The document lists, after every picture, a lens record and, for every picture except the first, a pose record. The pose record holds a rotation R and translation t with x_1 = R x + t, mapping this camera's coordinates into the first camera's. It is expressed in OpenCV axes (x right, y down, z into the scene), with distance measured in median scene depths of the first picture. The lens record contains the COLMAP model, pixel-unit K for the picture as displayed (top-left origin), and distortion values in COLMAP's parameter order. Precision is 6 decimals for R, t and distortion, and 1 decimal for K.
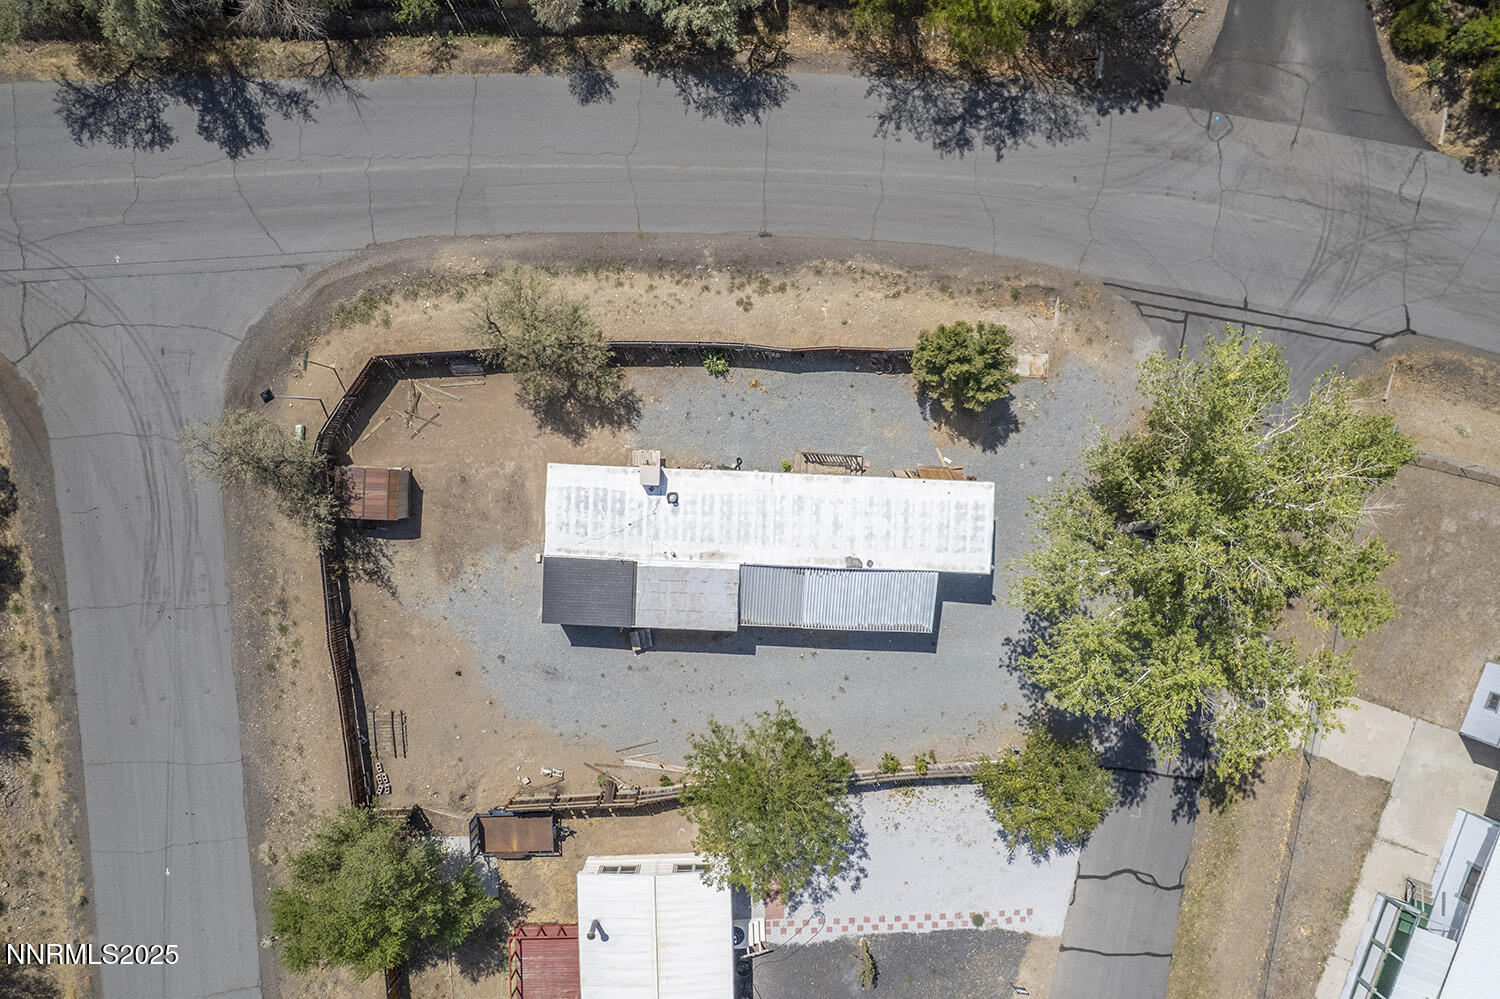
lens RADIAL K [[959.0, 0, 747.5], [0, 959.0, 497.9], [0, 0, 1]] dist [-0.069789, 0.061370]
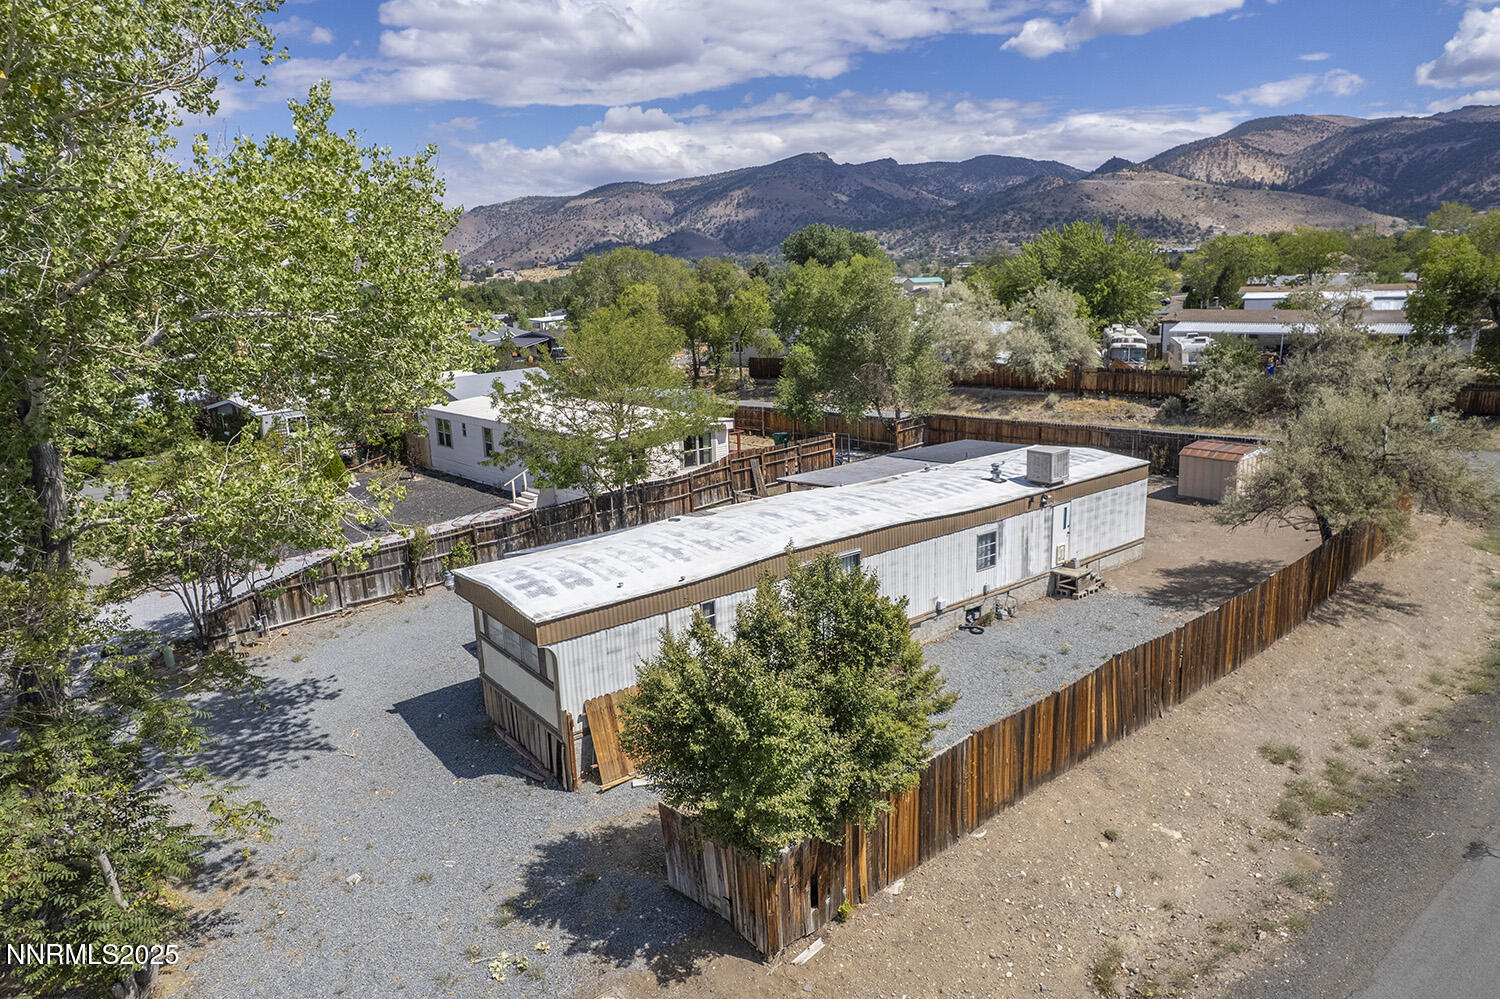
lens RADIAL K [[959.0, 0, 751.5], [0, 959.0, 497.7], [0, 0, 1]] dist [-0.069789, 0.061370]
pose [[-0.768874, 0.146266, -0.622446, 0.400097], [-0.639401, -0.175419, 0.748595, -0.337018], [0.000305, 0.973568, 0.228397, 0.800242]]
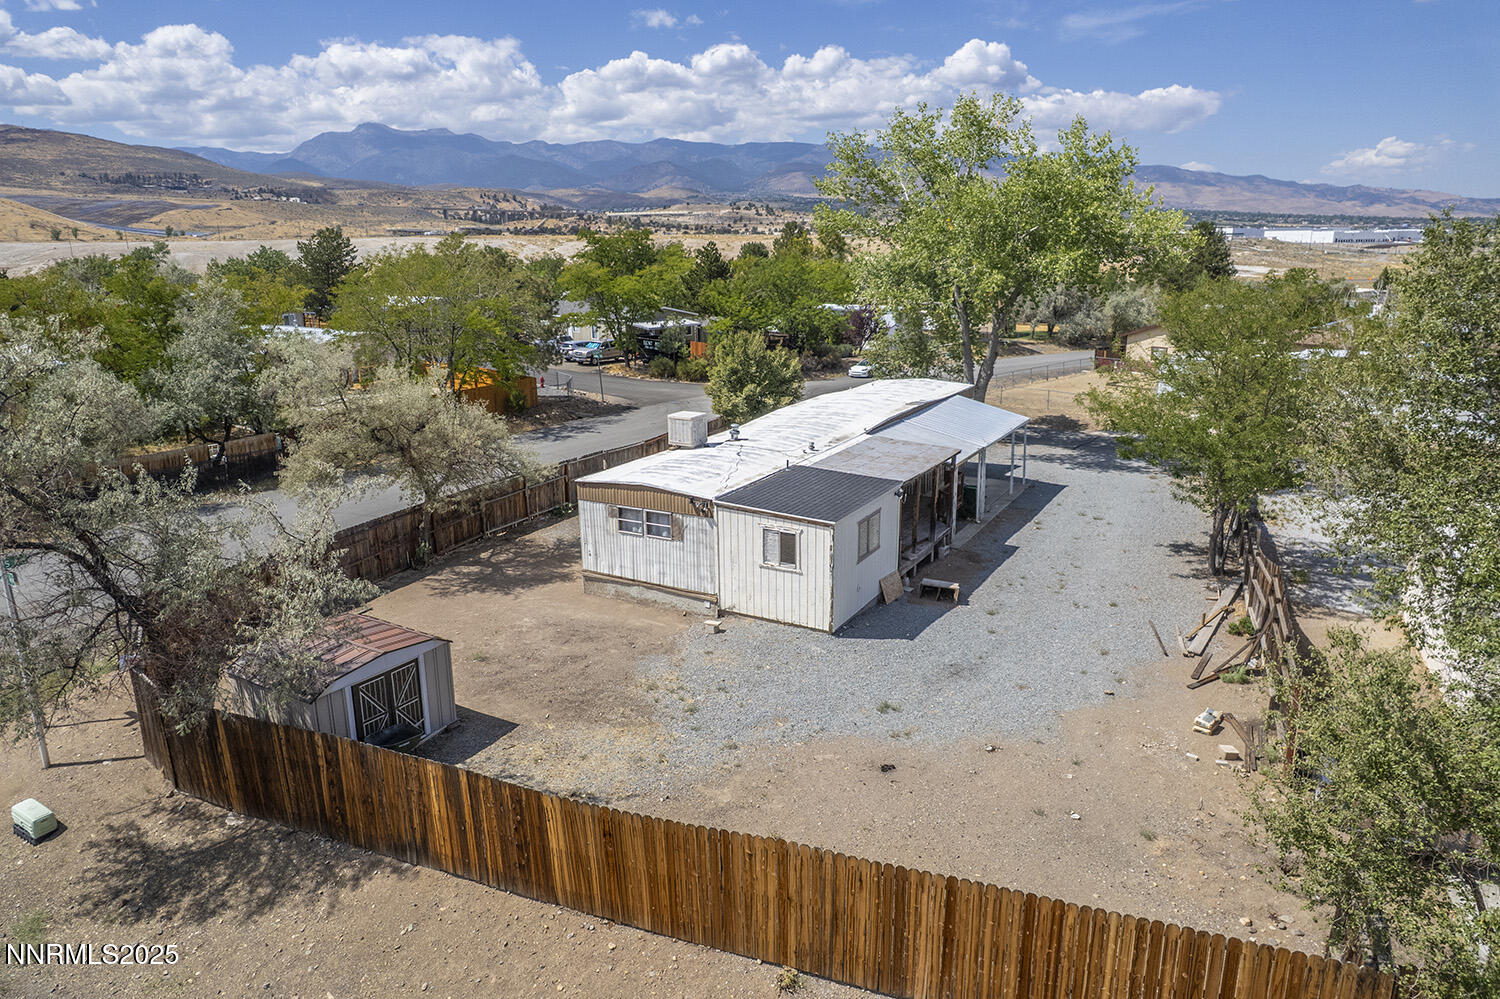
lens RADIAL K [[959.0, 0, 751.9], [0, 959.0, 497.7], [0, 0, 1]] dist [-0.069789, 0.061370]
pose [[0.458701, -0.257639, 0.850421, -0.591970], [0.887146, 0.078235, -0.454809, 0.289100], [0.050644, 0.963069, 0.264450, 0.796417]]
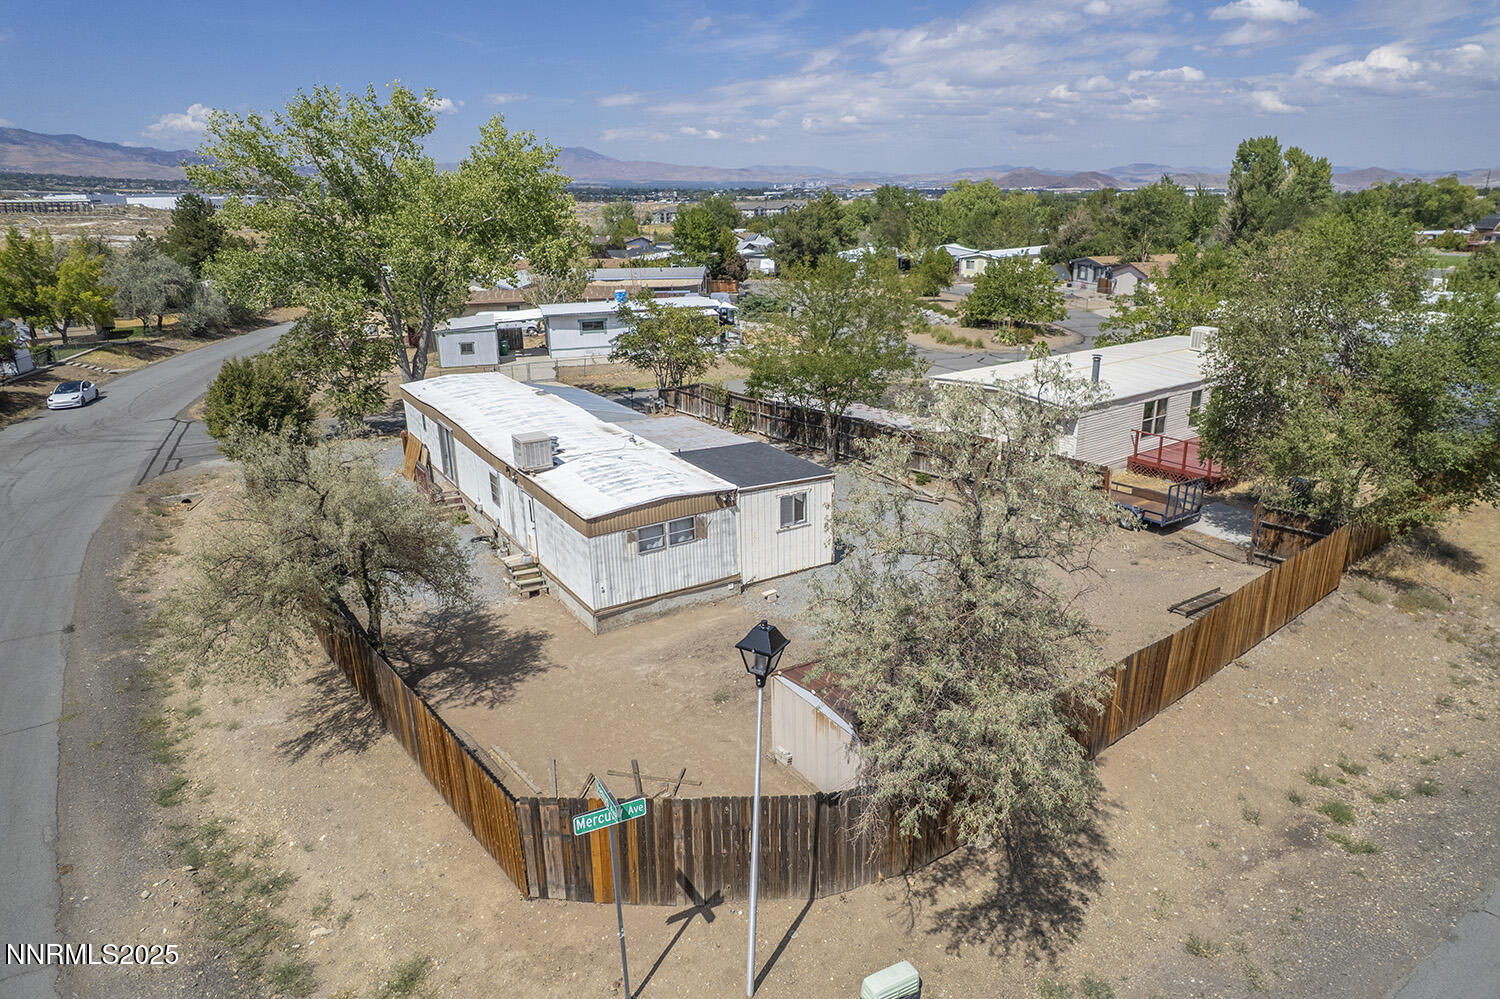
lens RADIAL K [[959.0, 0, 747.9], [0, 959.0, 505.7], [0, 0, 1]] dist [-0.069789, 0.061370]
pose [[-0.554491, -0.275452, 0.785281, -0.612596], [0.831602, -0.218847, 0.510435, -0.209399], [0.031256, 0.936073, 0.350415, 0.747874]]
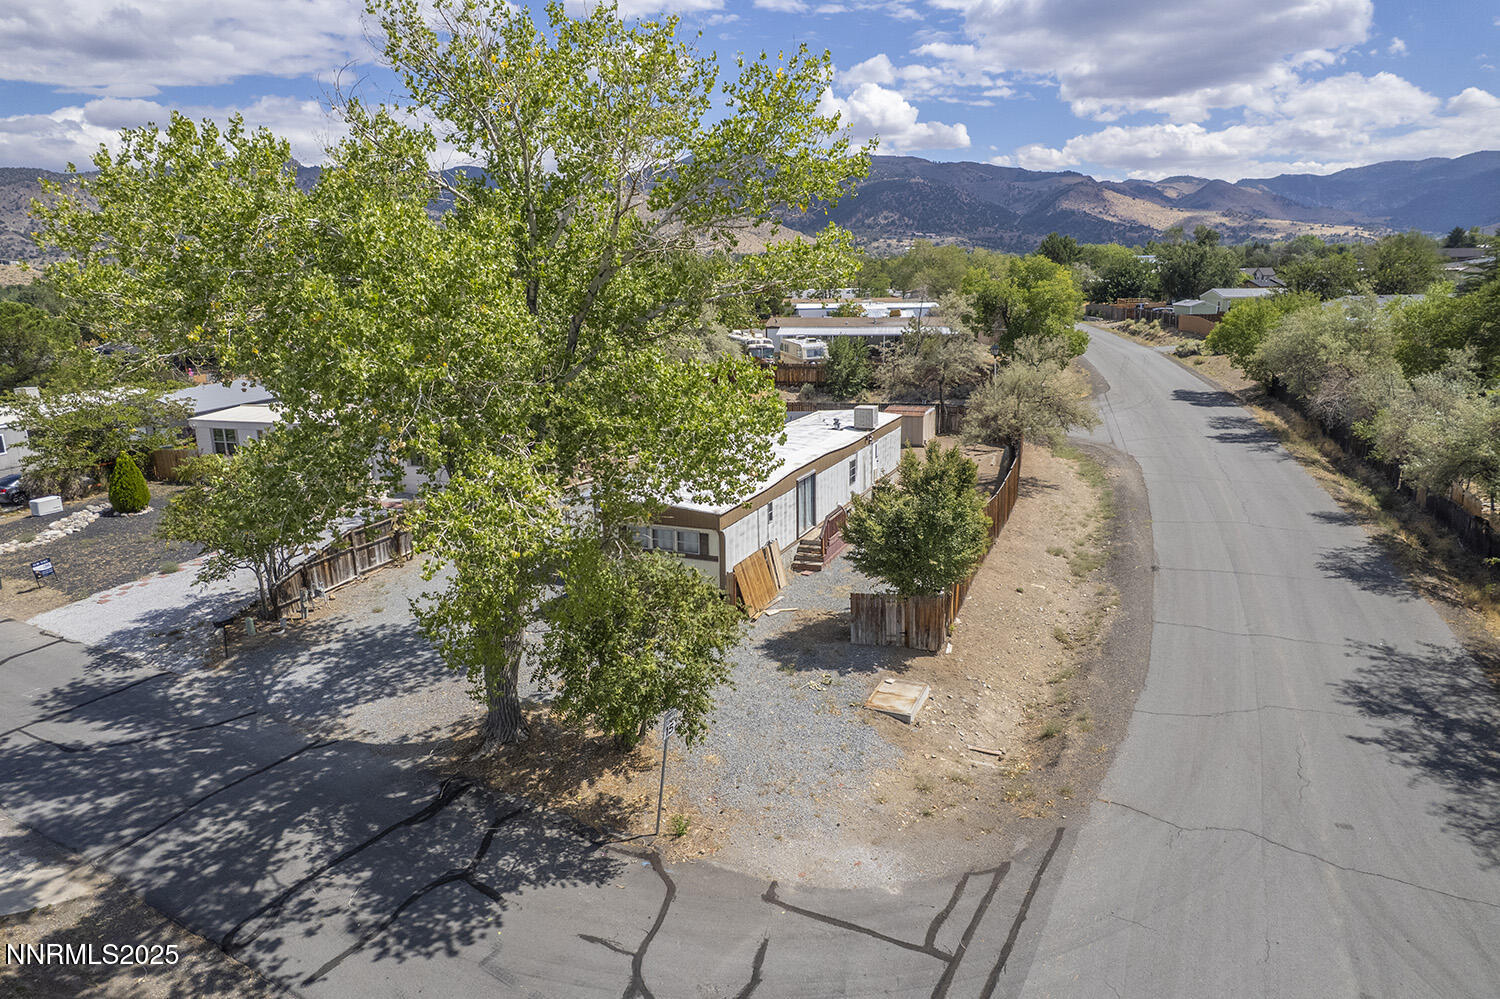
lens RADIAL K [[959.0, 0, 756.6], [0, 959.0, 503.2], [0, 0, 1]] dist [-0.069789, 0.061370]
pose [[-0.351142, 0.198227, -0.915098, 0.761644], [-0.936160, -0.092494, 0.339188, -0.231625], [-0.017405, 0.975782, 0.218051, 0.798566]]
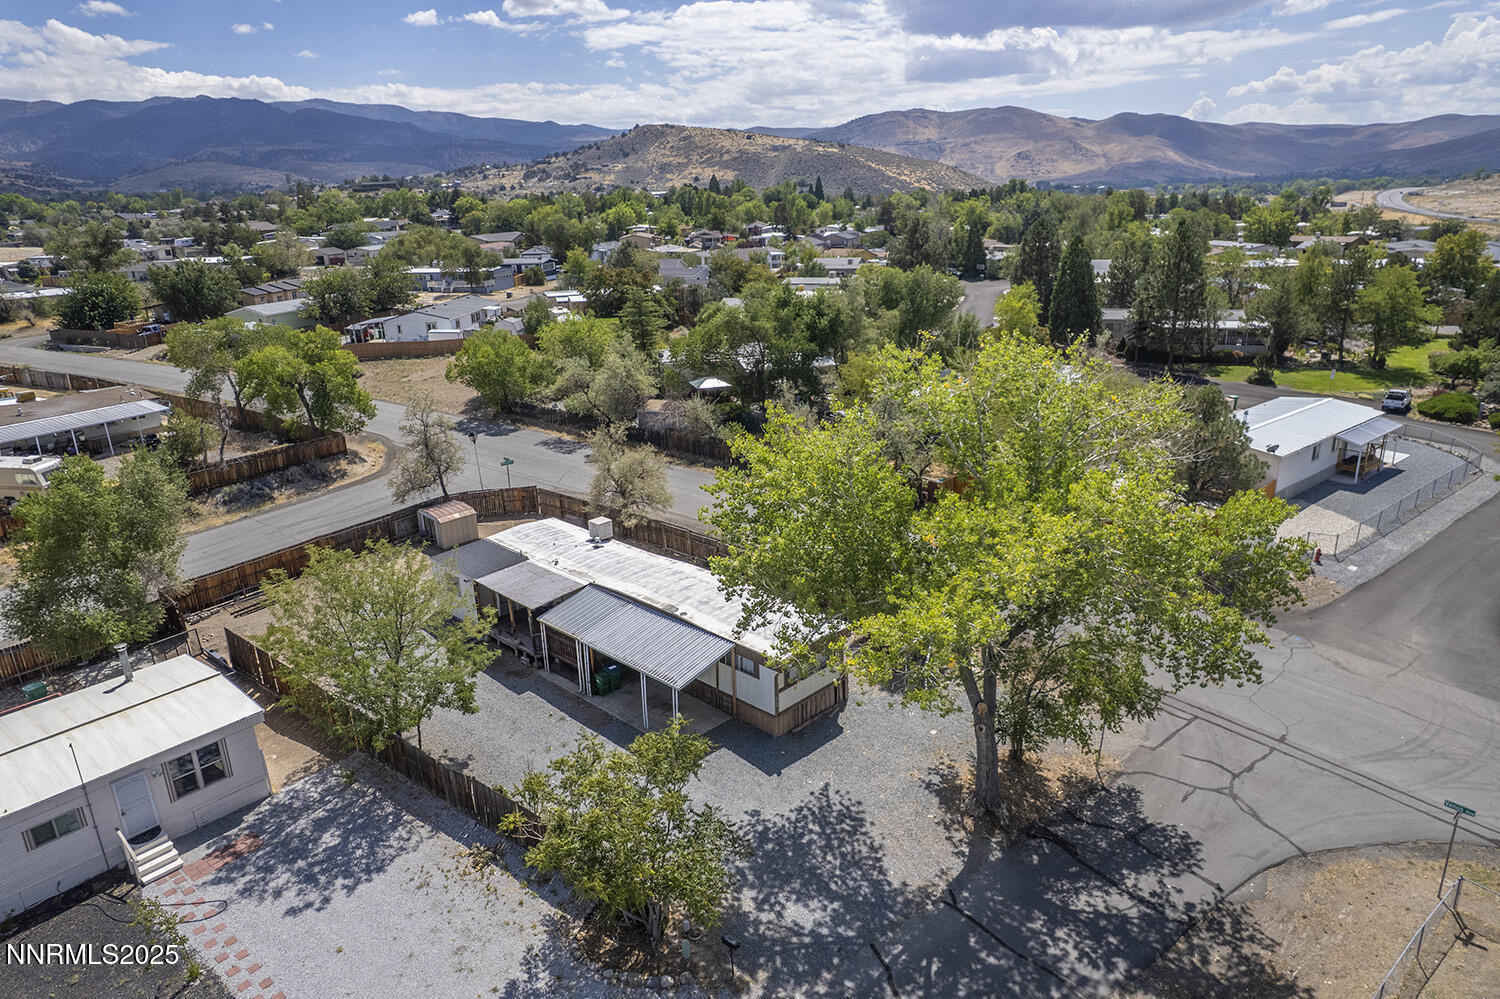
lens RADIAL K [[959.0, 0, 749.4], [0, 959.0, 497.1], [0, 0, 1]] dist [-0.069789, 0.061370]
pose [[0.746993, 0.153779, -0.646802, 0.683026], [-0.664241, 0.213643, -0.716338, 0.598718], [0.028027, 0.964732, 0.261736, 0.612336]]
